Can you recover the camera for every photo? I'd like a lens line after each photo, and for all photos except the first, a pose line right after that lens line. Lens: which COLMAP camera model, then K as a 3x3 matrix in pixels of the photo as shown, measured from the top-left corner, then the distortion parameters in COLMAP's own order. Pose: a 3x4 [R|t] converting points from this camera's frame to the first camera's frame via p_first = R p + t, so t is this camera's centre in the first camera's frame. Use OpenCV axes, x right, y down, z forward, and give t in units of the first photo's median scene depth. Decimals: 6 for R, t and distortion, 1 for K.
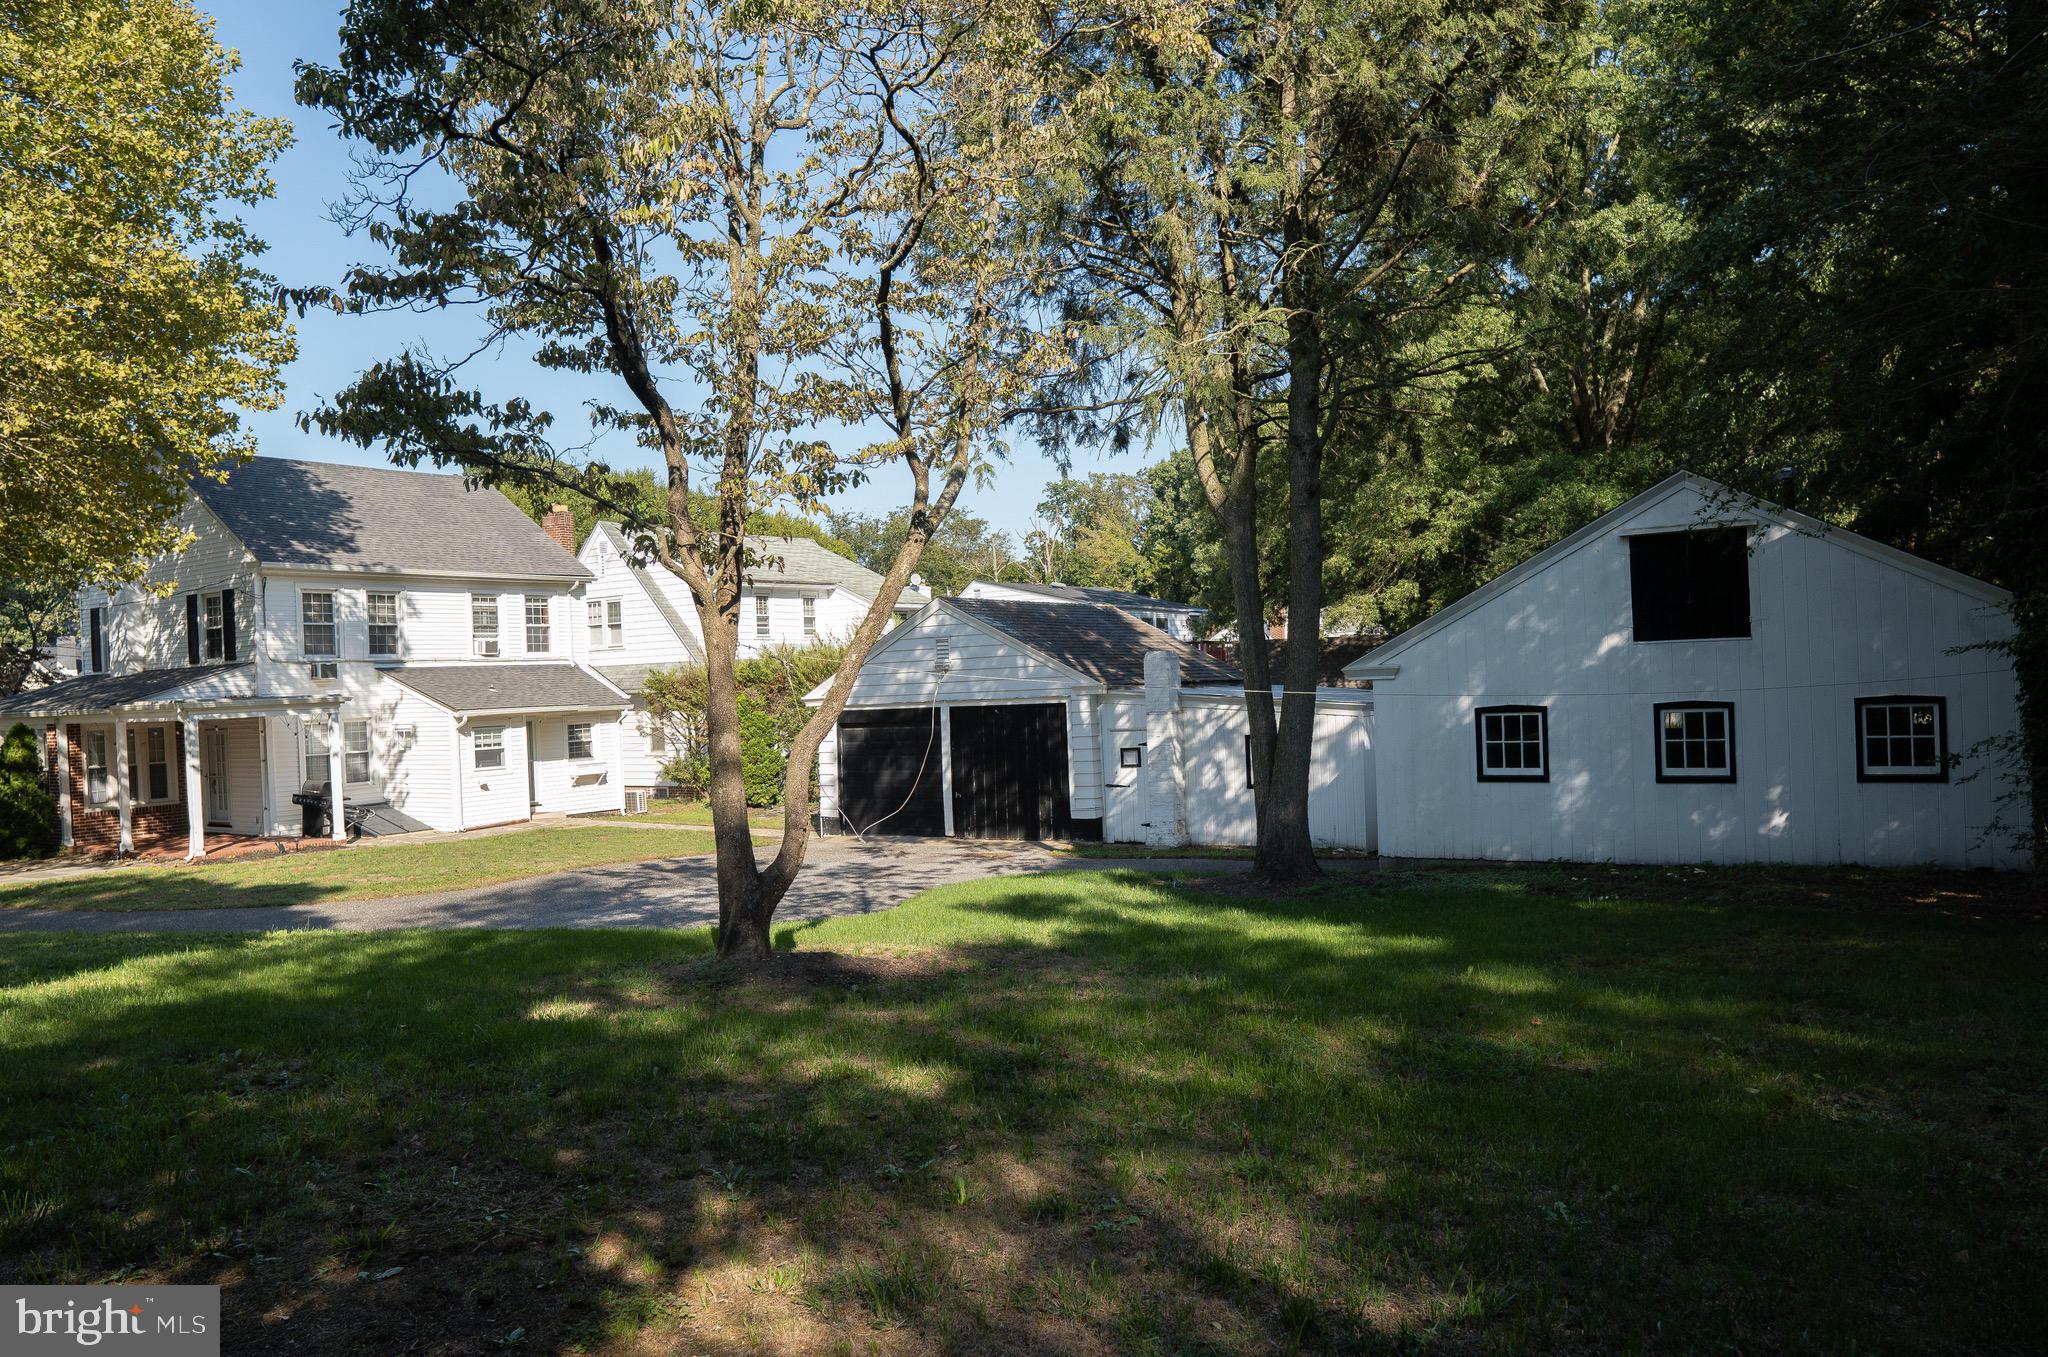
lens RADIAL K [[1435.6, 0, 1034.4], [0, 1435.6, 688.4], [0, 0, 1]] dist [-0.126807, 0.075744]
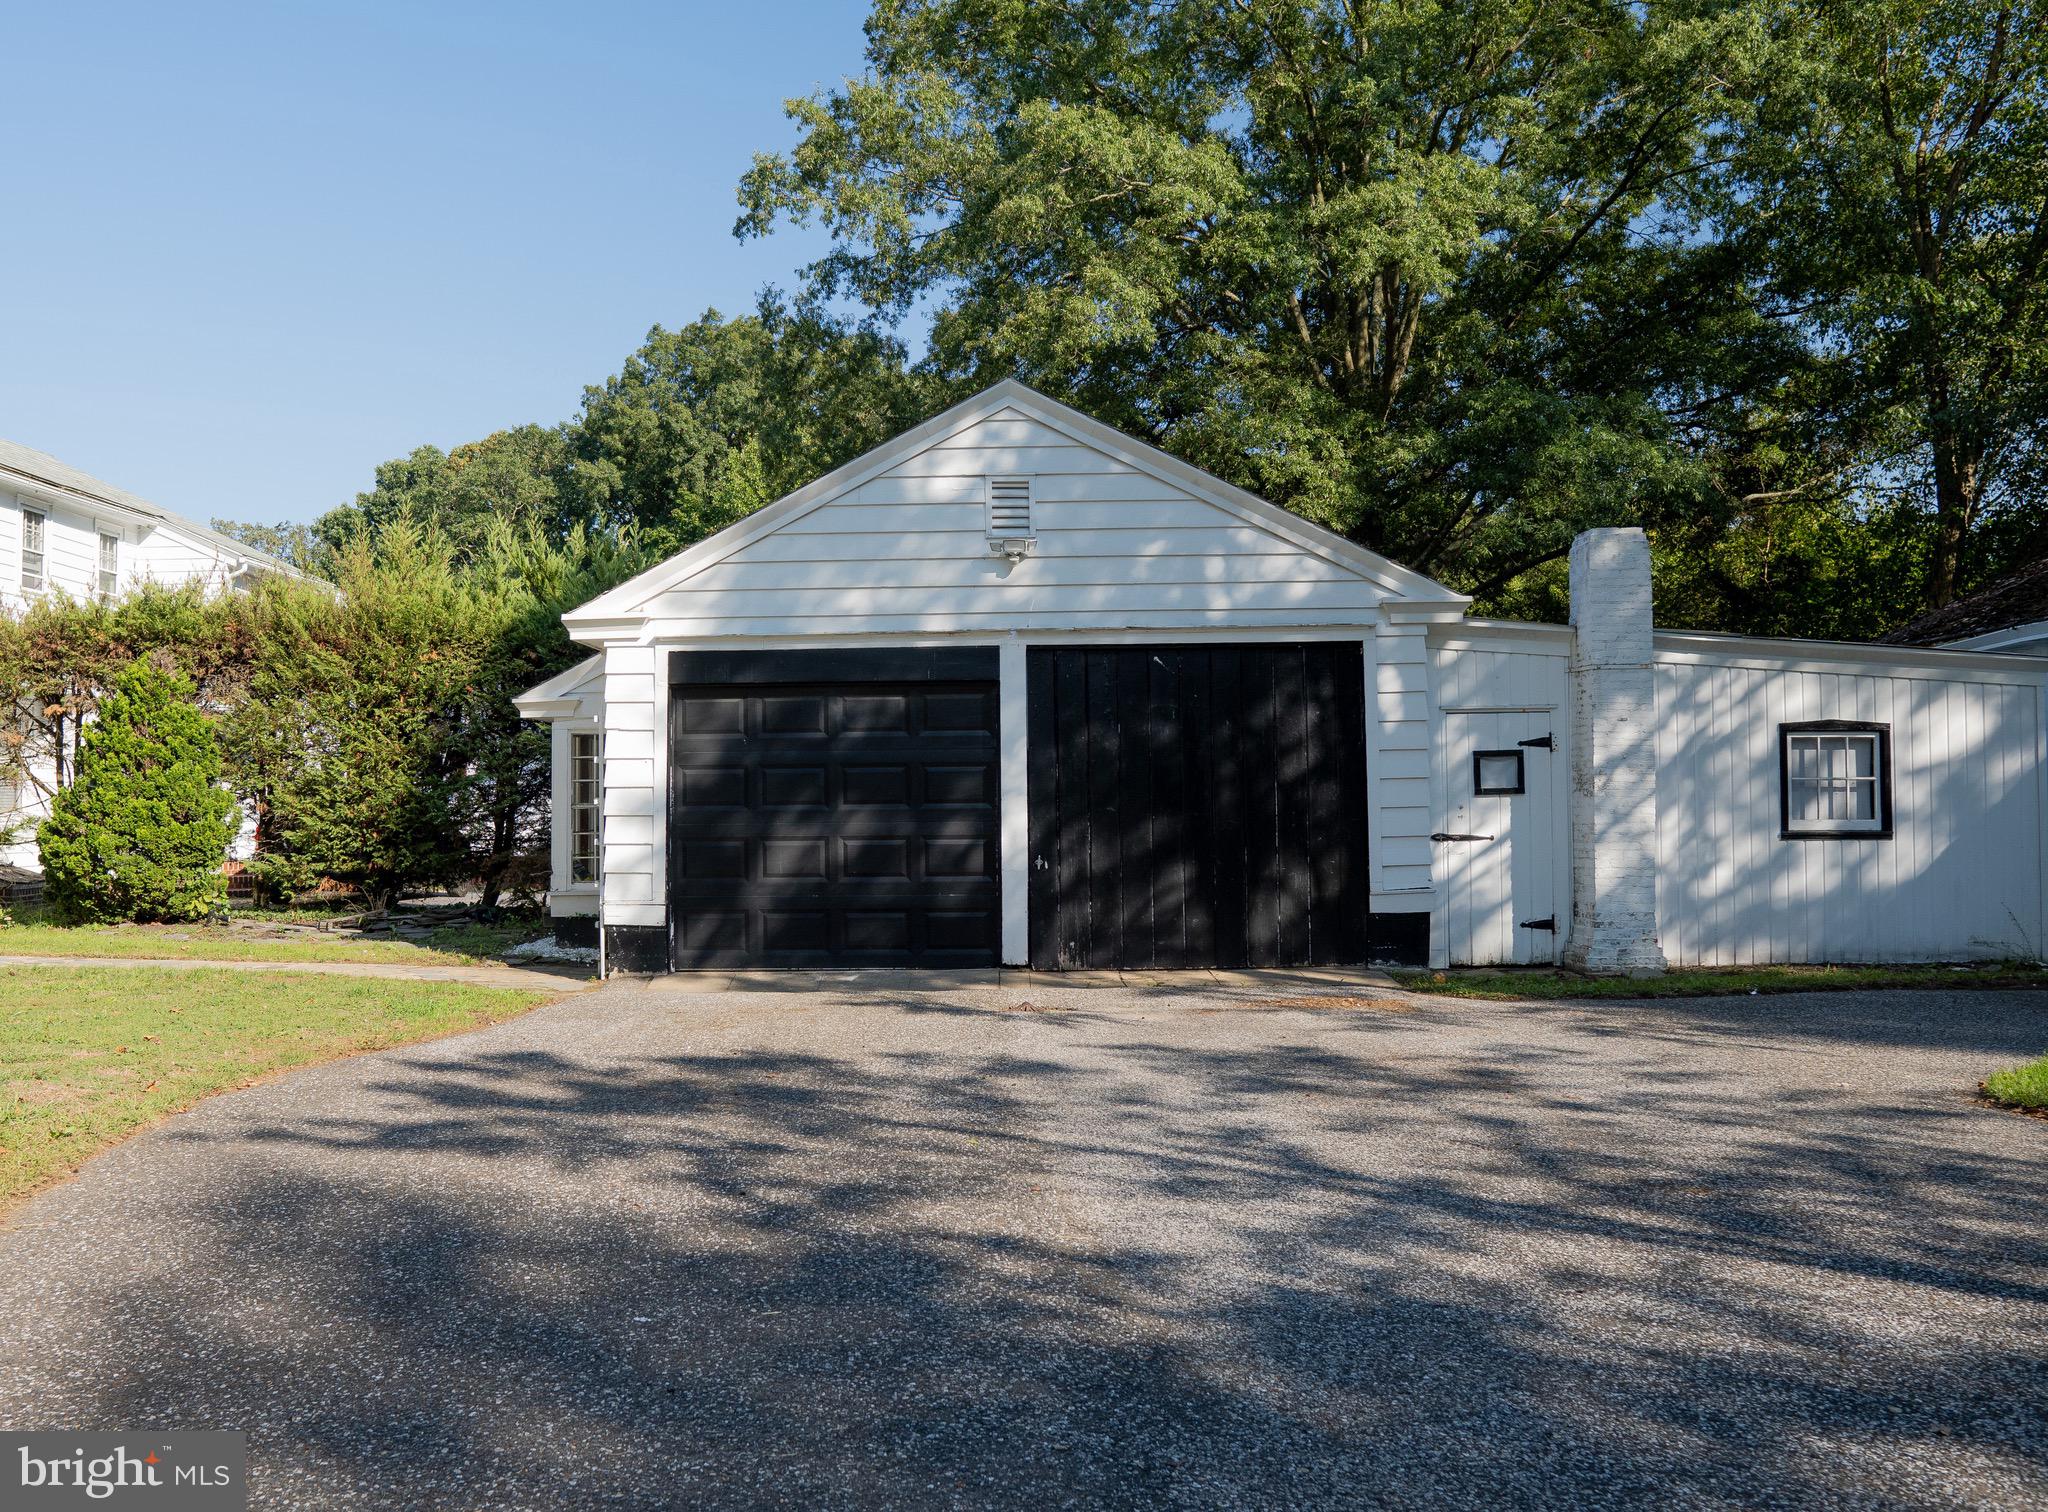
lens RADIAL K [[1607.8, 0, 834.6], [0, 1607.8, 751.4], [0, 0, 1]] dist [-0.025186, -0.002648]
pose [[0.891847, 0.048557, 0.449724, -0.265331], [-0.027323, 0.998189, -0.053592, 0.058758], [-0.451511, 0.035508, 0.891559, 0.531712]]
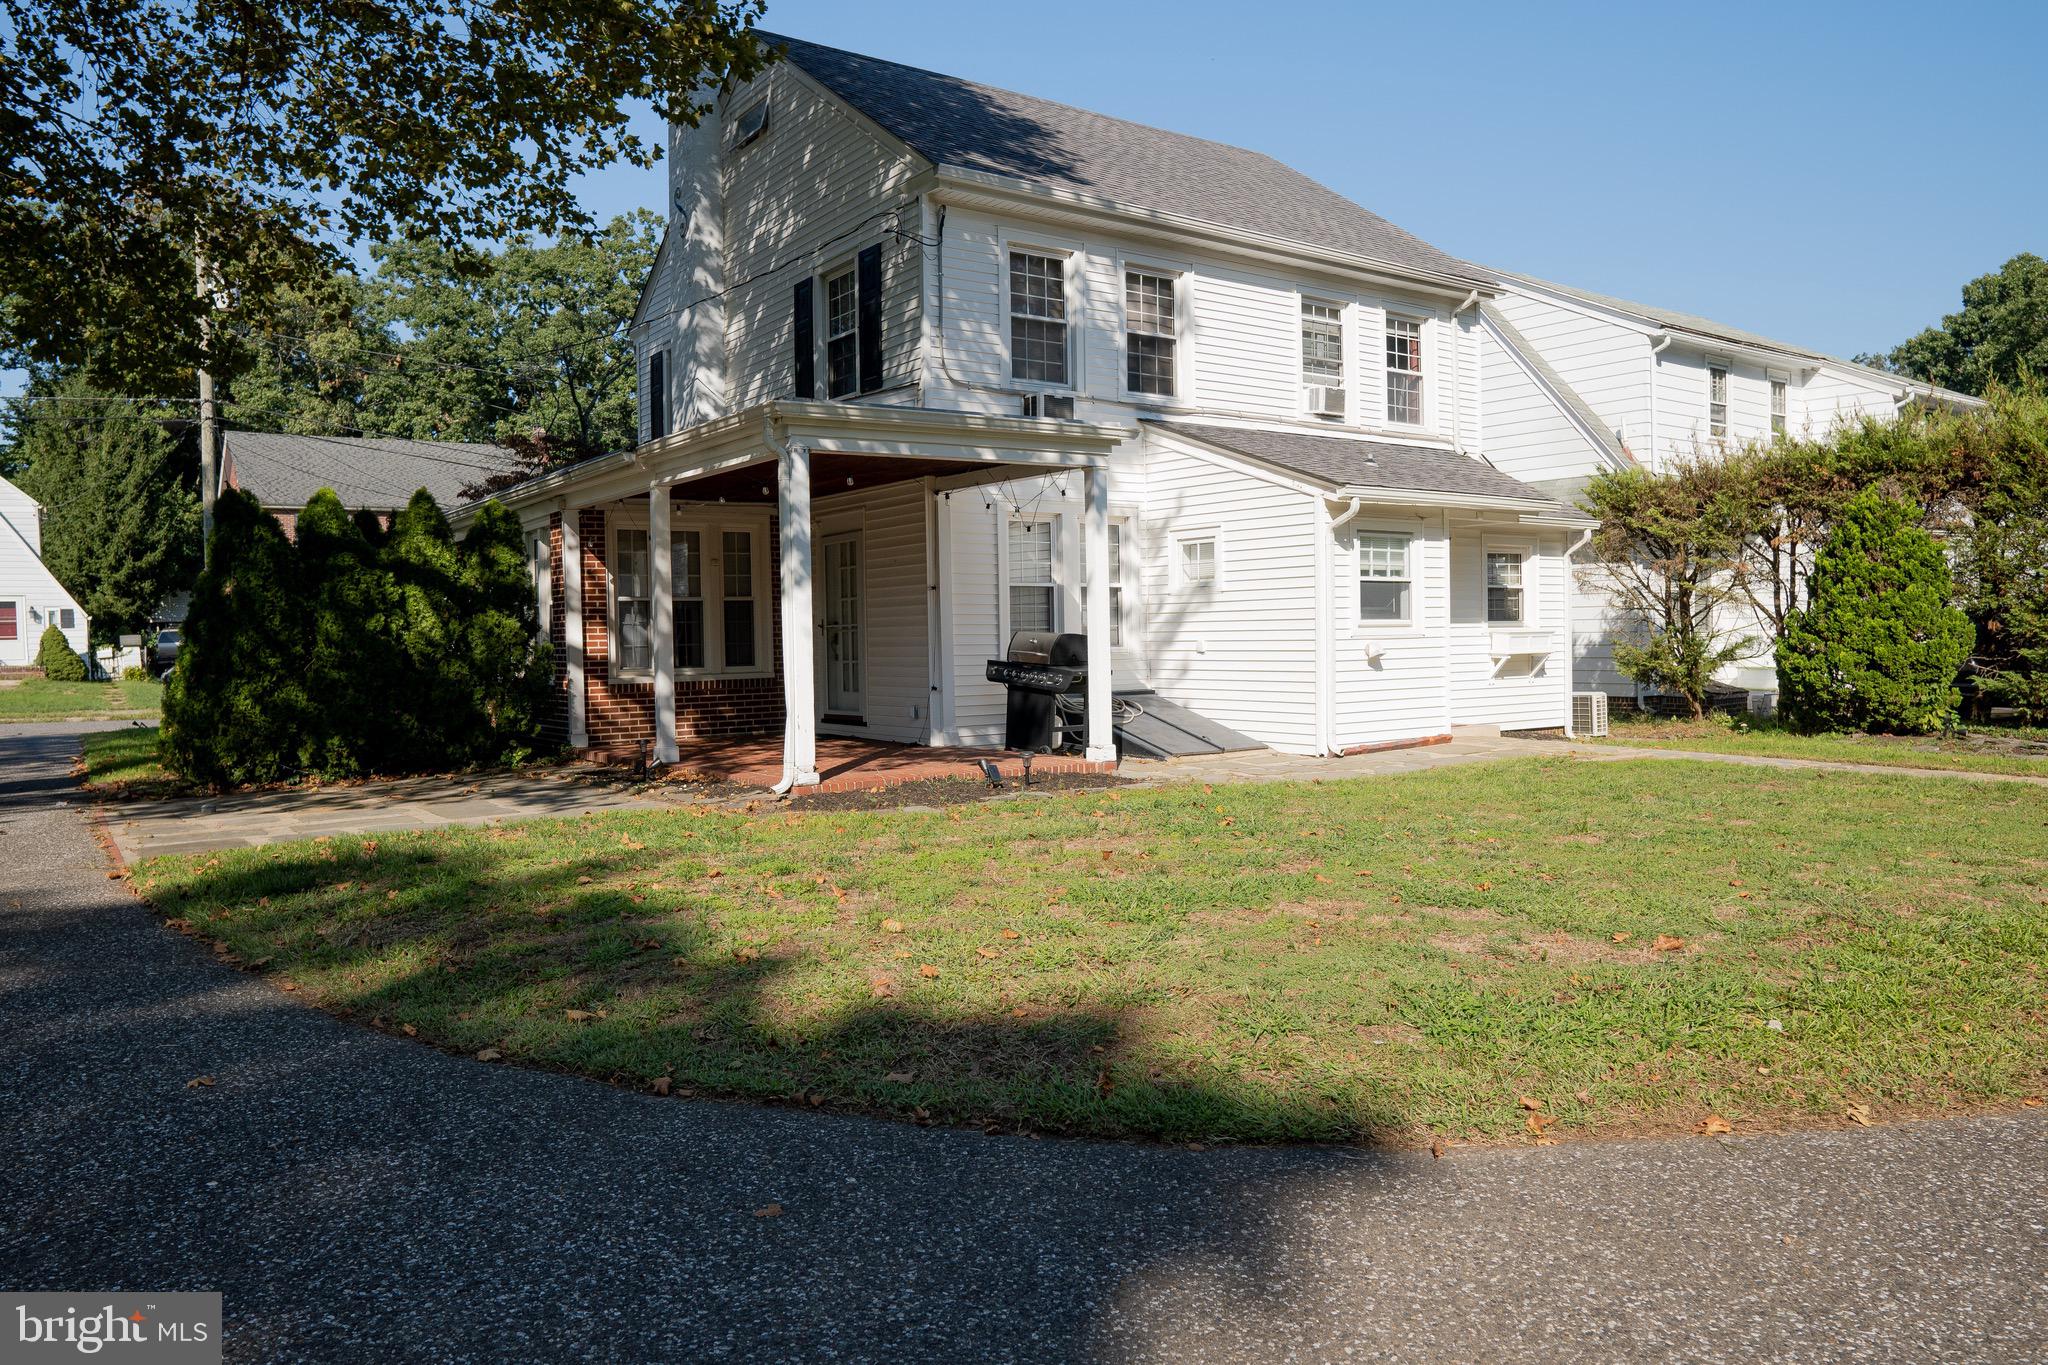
lens RADIAL K [[1435.6, 0, 1034.4], [0, 1435.6, 692.4], [0, 0, 1]] dist [-0.126807, 0.075744]
pose [[0.924992, 0.037669, -0.378114, -0.322831], [-0.021088, 0.998629, 0.047901, 0.061239], [0.379400, -0.036334, 0.924519, 0.536701]]
